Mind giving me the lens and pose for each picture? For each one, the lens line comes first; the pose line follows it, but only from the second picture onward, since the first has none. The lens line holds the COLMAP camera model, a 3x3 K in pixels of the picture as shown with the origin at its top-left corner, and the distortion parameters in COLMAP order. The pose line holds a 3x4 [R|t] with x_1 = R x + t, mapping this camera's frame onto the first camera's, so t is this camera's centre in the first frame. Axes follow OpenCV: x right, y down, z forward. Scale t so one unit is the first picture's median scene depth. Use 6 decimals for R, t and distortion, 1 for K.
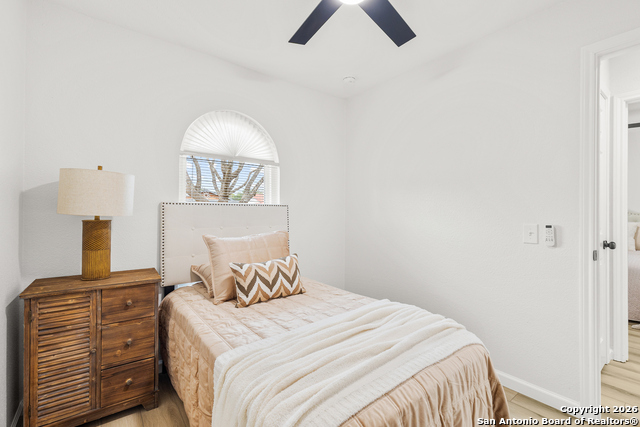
lens RADIAL K [[293.9, 0, 320.0], [0, 293.9, 213.9], [0, 0, 1]] dist [0.015657, -0.003333]
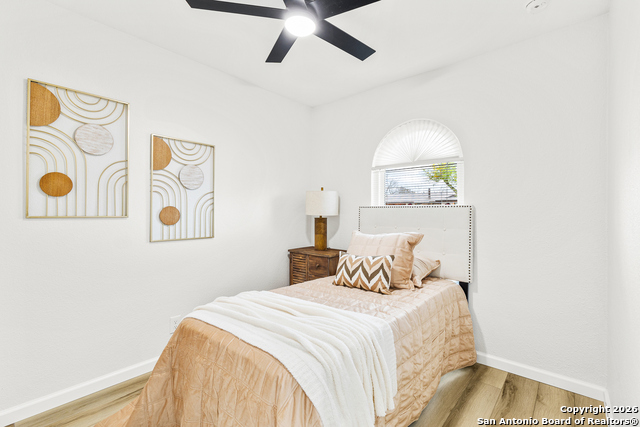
lens RADIAL K [[293.9, 0, 319.6], [0, 293.9, 212.9], [0, 0, 1]] dist [0.015657, -0.003333]
pose [[0.165364, -0.001344, -0.986232, 0.984838], [-0.001305, 0.999998, -0.001582, -0.005921], [0.986232, 0.001549, 0.165362, 0.672240]]
